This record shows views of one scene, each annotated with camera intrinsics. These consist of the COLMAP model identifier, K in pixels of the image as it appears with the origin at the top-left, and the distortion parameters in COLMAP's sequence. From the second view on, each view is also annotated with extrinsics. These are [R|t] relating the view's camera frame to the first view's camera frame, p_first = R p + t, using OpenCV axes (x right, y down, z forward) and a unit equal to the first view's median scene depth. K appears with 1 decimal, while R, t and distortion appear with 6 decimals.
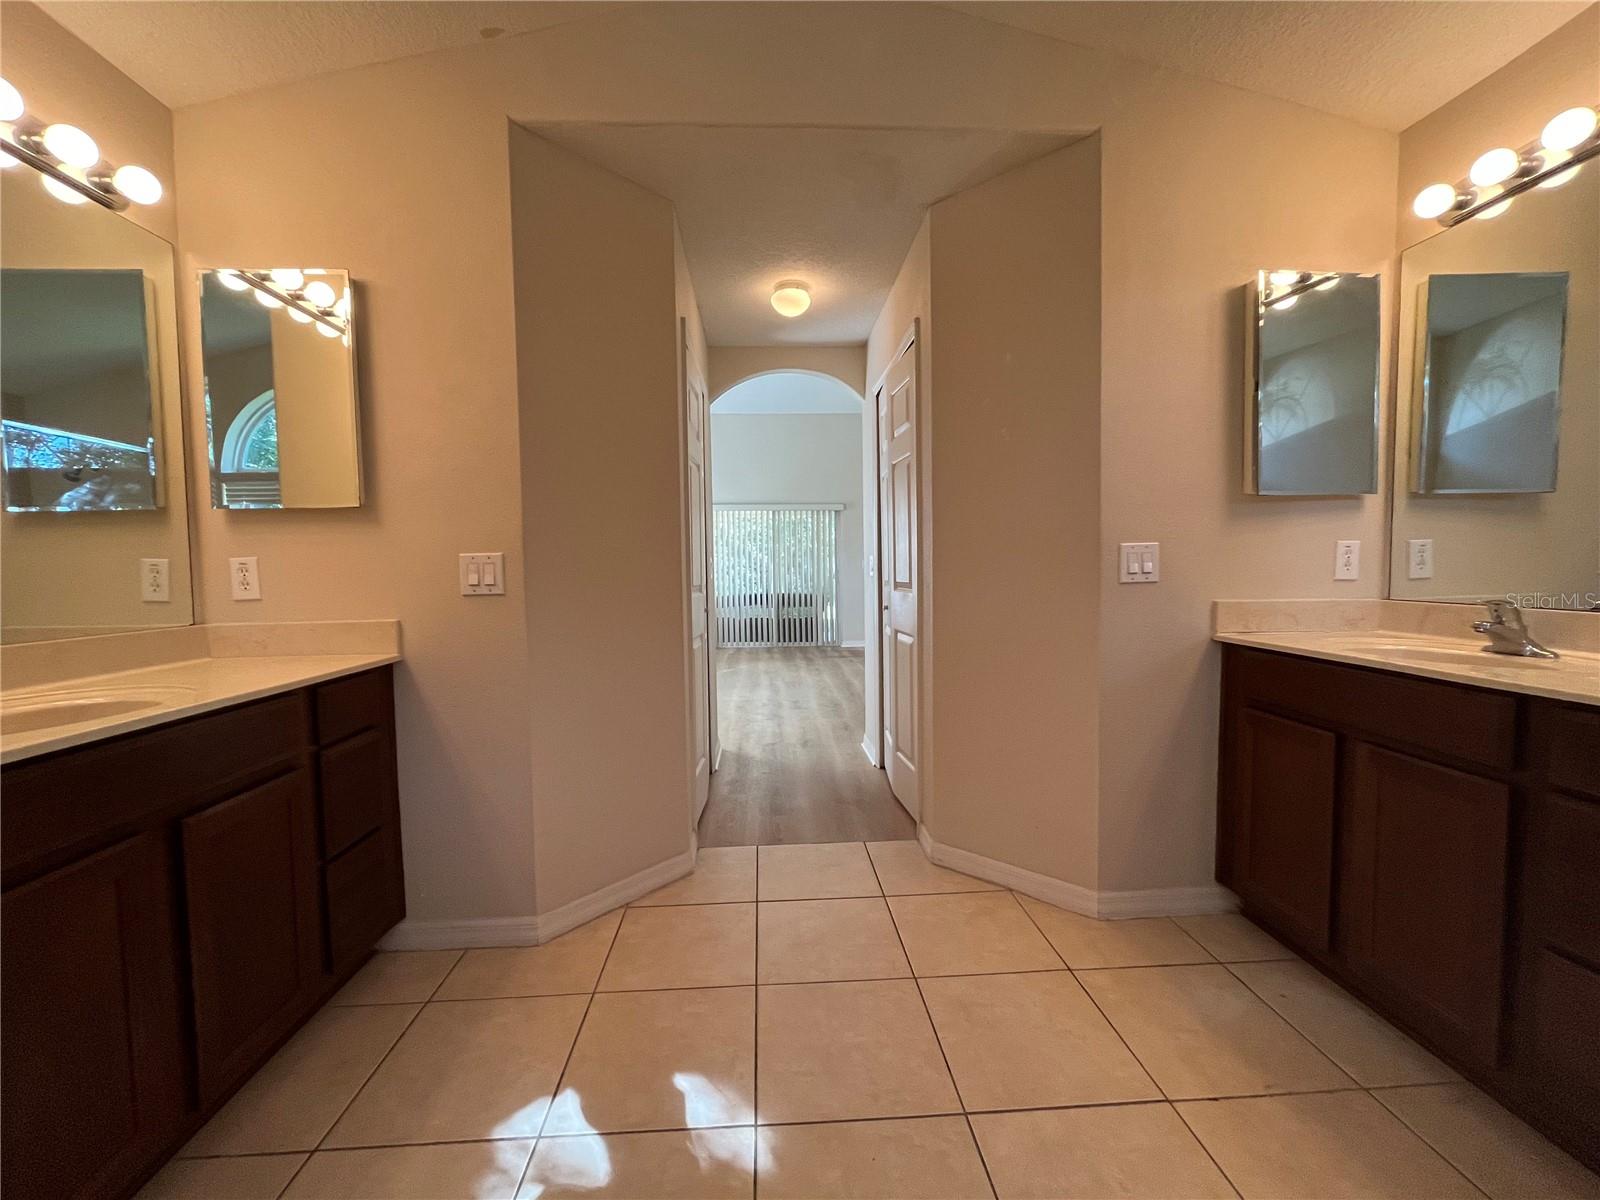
lens RADIAL K [[641.8, 0, 792.2], [0, 641.8, 590.4], [0, 0, 1]] dist [-0.003598, -0.000447]
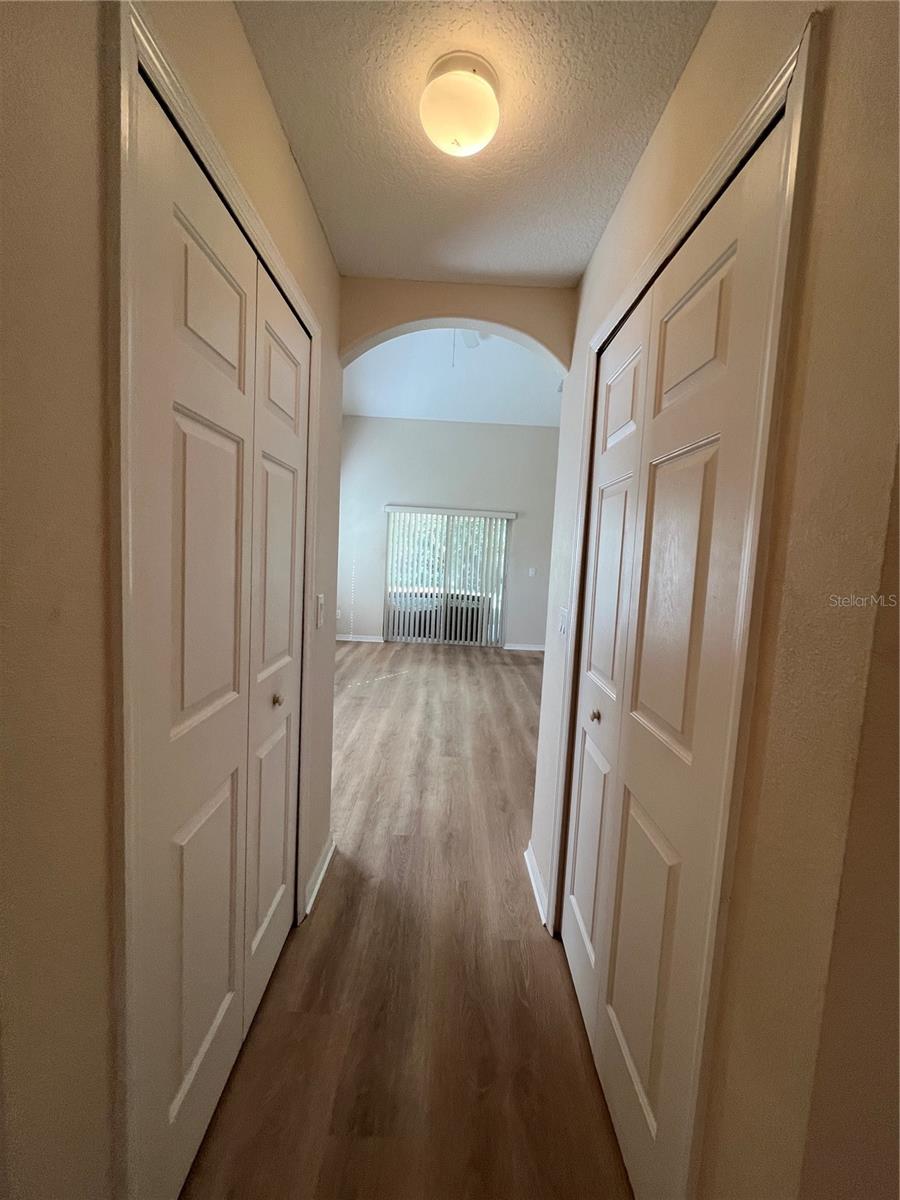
lens RADIAL K [[482.3, 0, 450.0], [0, 482.3, 600.0], [0, 0, 1]] dist [-0.003116, 0.000219]
pose [[0.996964, 0.070600, -0.032844, 0.010176], [-0.068508, 0.995785, 0.060988, -0.037316], [0.037011, -0.058553, 0.997598, 0.225925]]
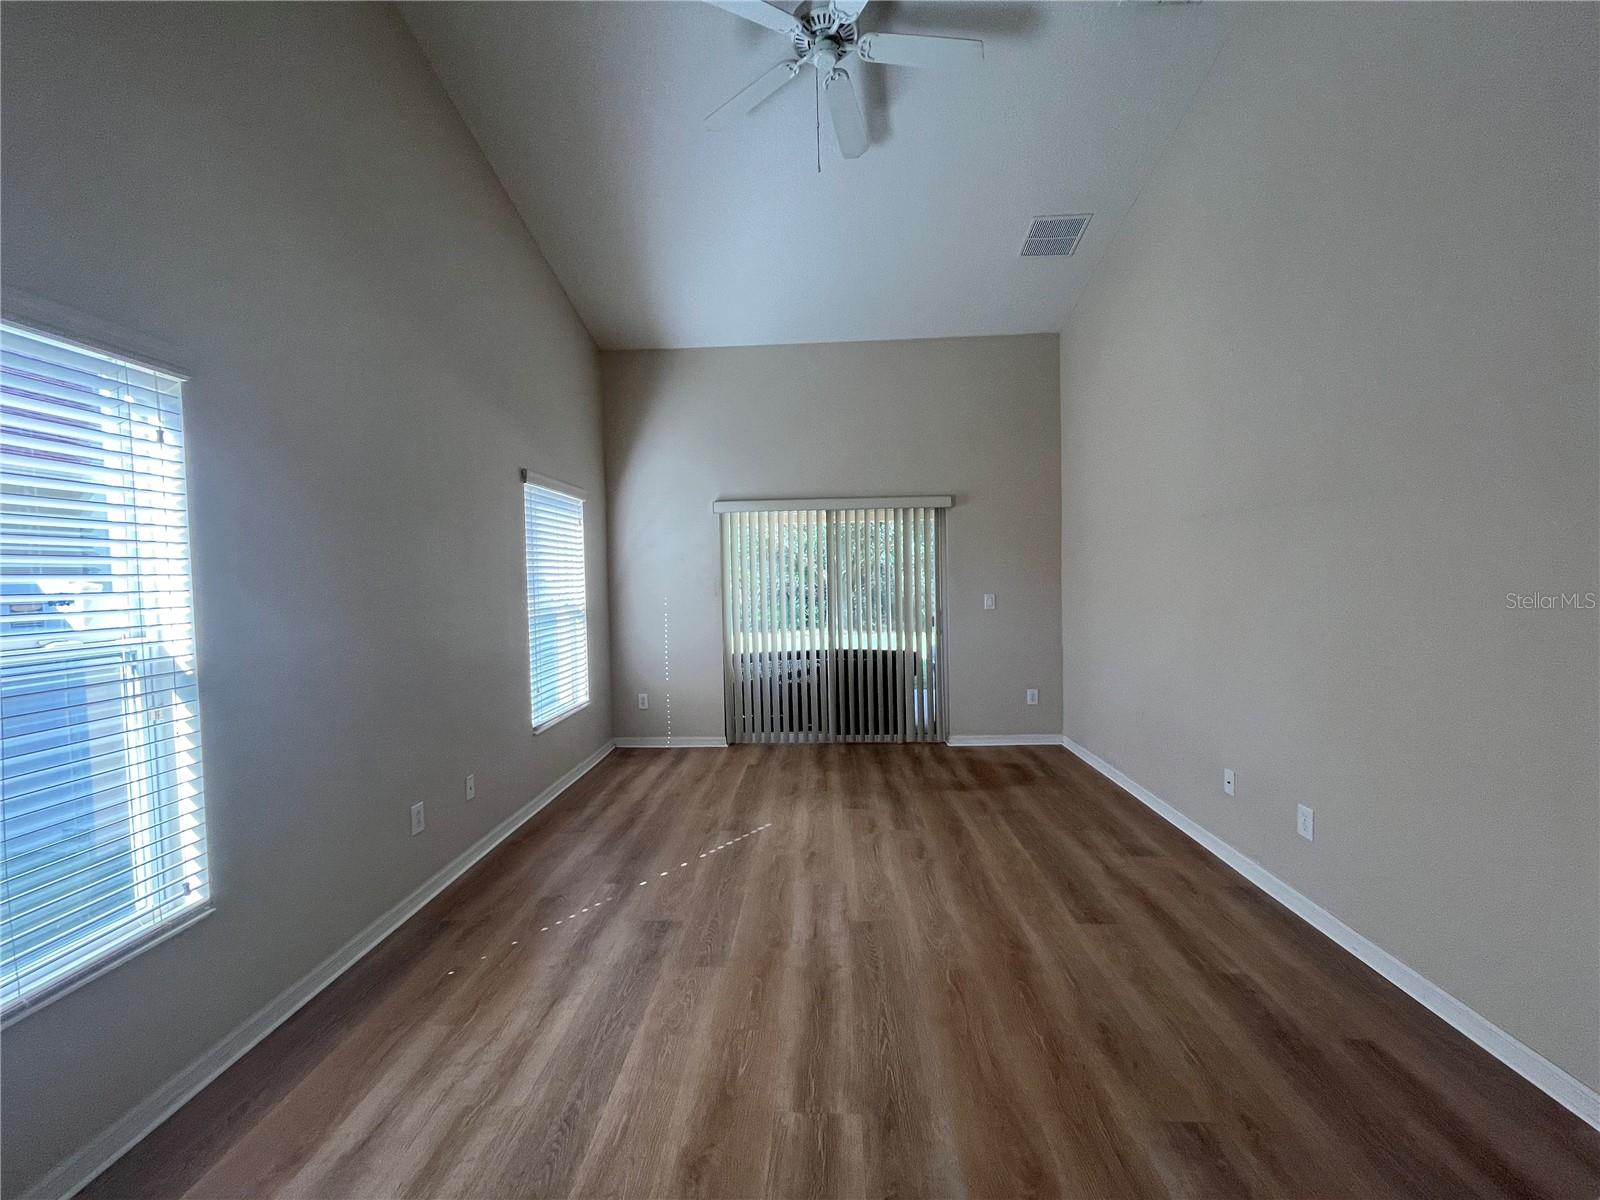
lens RADIAL K [[643.1, 0, 792.7], [0, 643.1, 600.0], [0, 0, 1]] dist [-0.003116, 0.000219]
pose [[0.995340, -0.003193, -0.096371, -0.005486], [0.003097, 0.999995, -0.001149, -0.045239], [0.096374, 0.000846, 0.995345, 0.449793]]
